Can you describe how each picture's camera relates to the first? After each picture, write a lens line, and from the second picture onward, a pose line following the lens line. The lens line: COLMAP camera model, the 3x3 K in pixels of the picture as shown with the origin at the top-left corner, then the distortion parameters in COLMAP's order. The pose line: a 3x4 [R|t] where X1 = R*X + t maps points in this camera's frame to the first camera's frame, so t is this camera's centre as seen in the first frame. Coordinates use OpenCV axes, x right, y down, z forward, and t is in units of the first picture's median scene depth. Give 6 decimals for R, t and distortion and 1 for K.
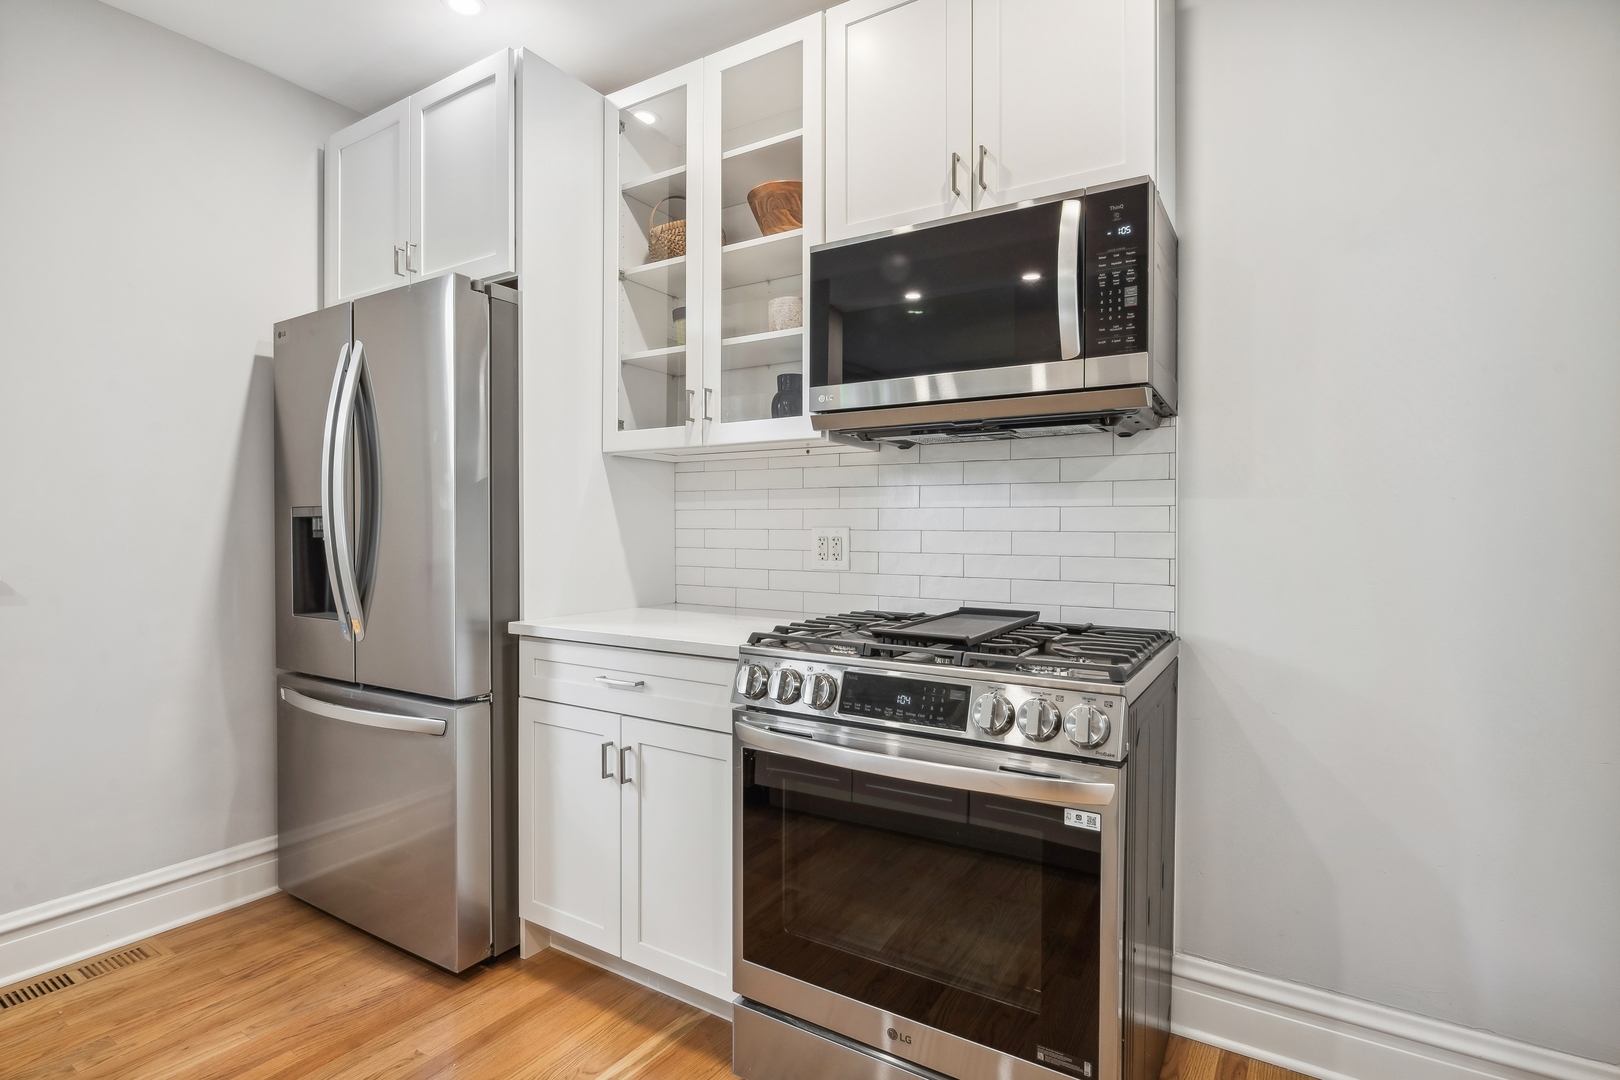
lens RADIAL K [[808.0, 0, 810.0], [0, 808.0, 540.0], [0, 0, 1]] dist [-0.000035, -0.000015]
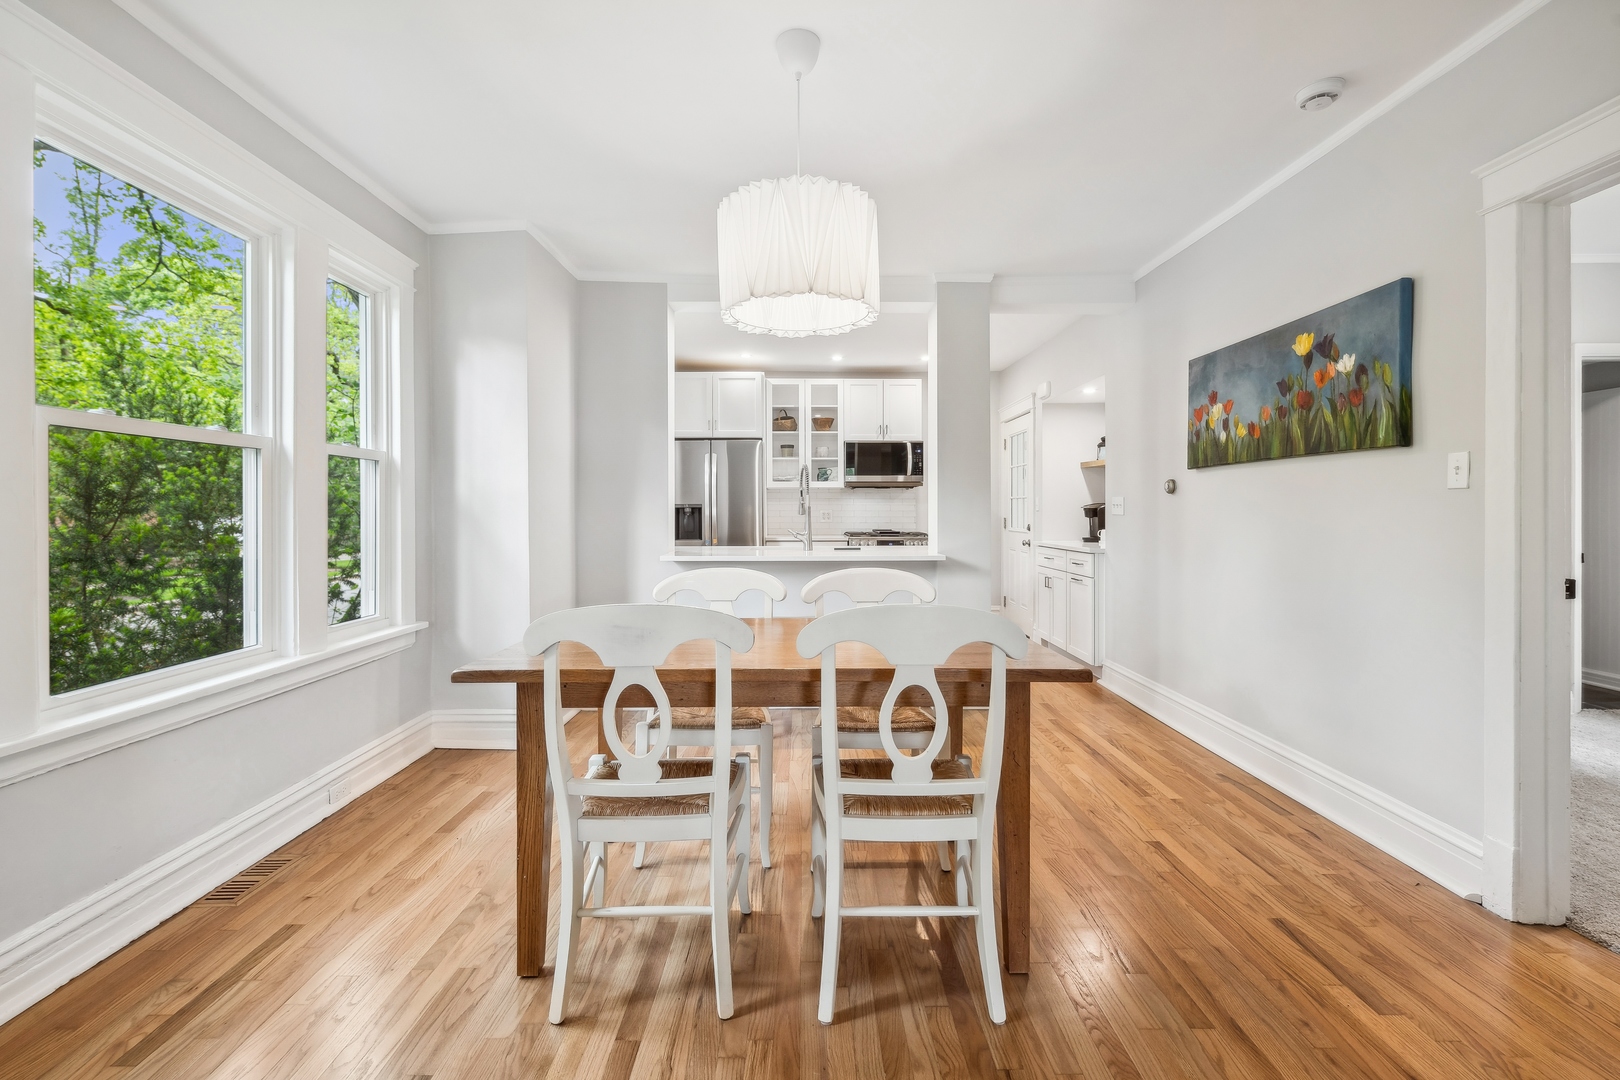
lens RADIAL K [[721.9, 0, 804.3], [0, 721.9, 518.4], [0, 0, 1]] dist [-0.000006, -0.000008]
pose [[0.838010, -0.004747, 0.545633, -2.610330], [0.009637, 0.999935, -0.006101, 0.058412], [-0.545569, 0.010371, 0.838002, -2.327937]]
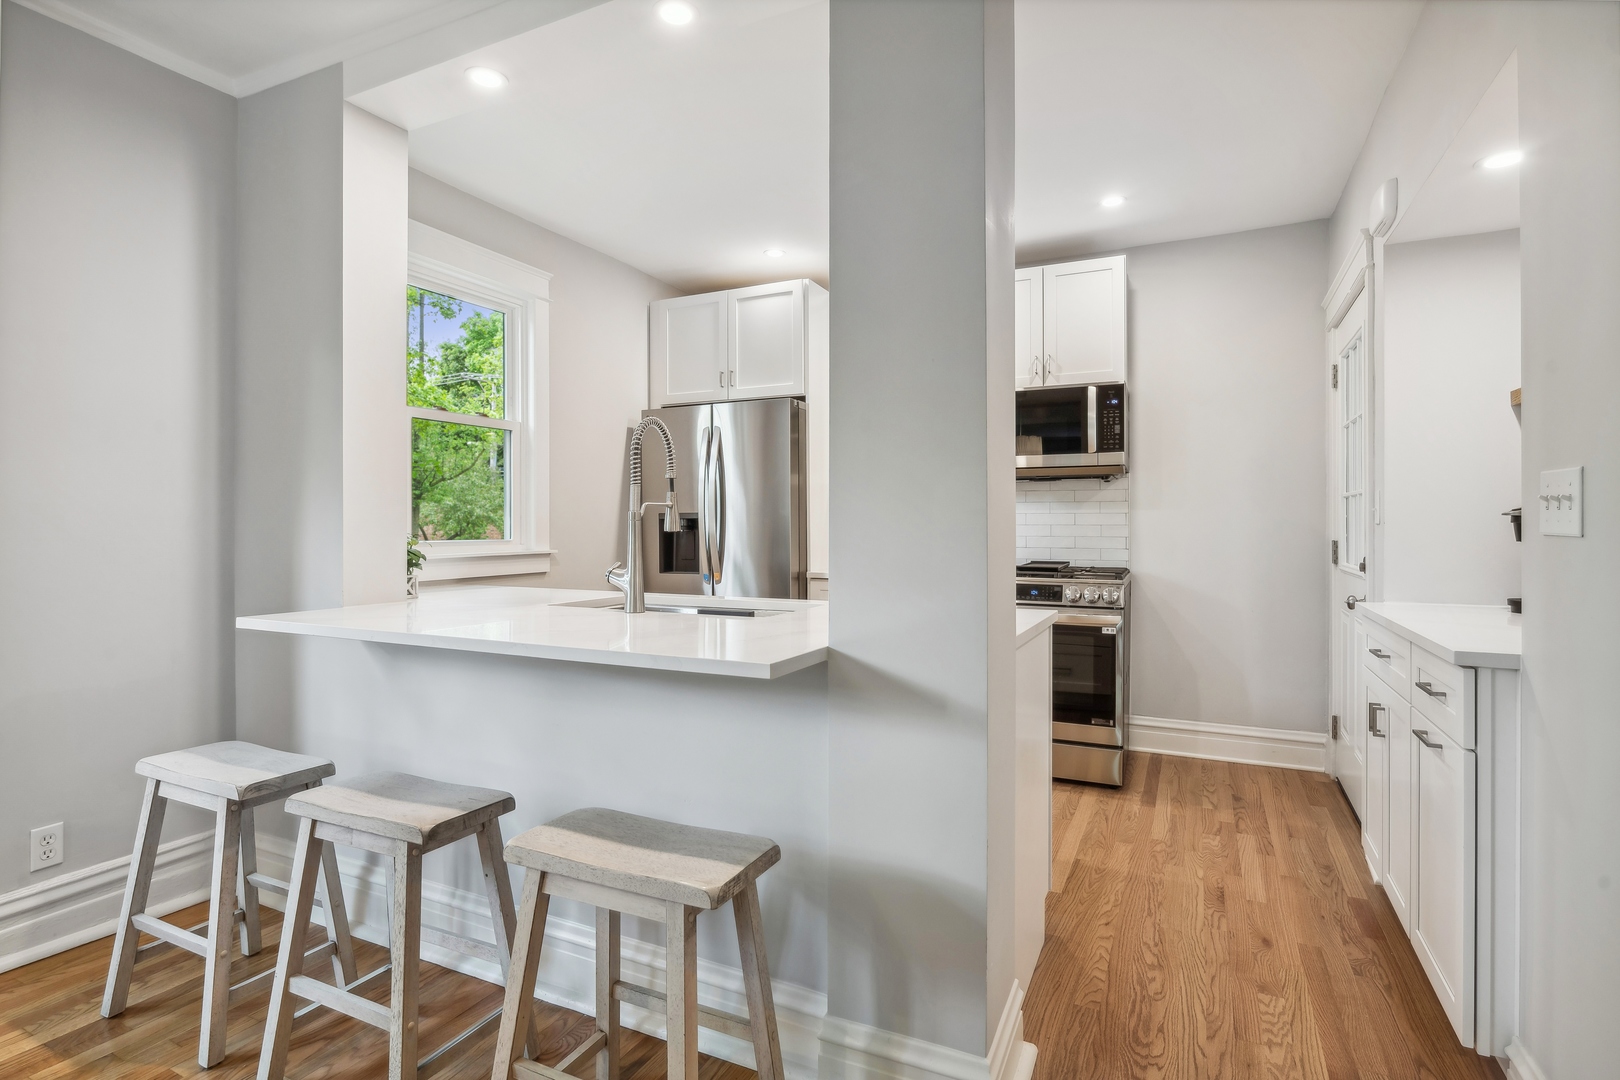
lens RADIAL K [[810.5, 0, 811.1], [0, 810.5, 530.4], [0, 0, 1]] dist [-0.000236, -0.000016]
pose [[0.991627, -0.003039, 0.129102, -0.826264], [0.004010, 0.999966, -0.007269, 0.020935], [-0.129076, 0.007726, 0.991605, -1.292002]]
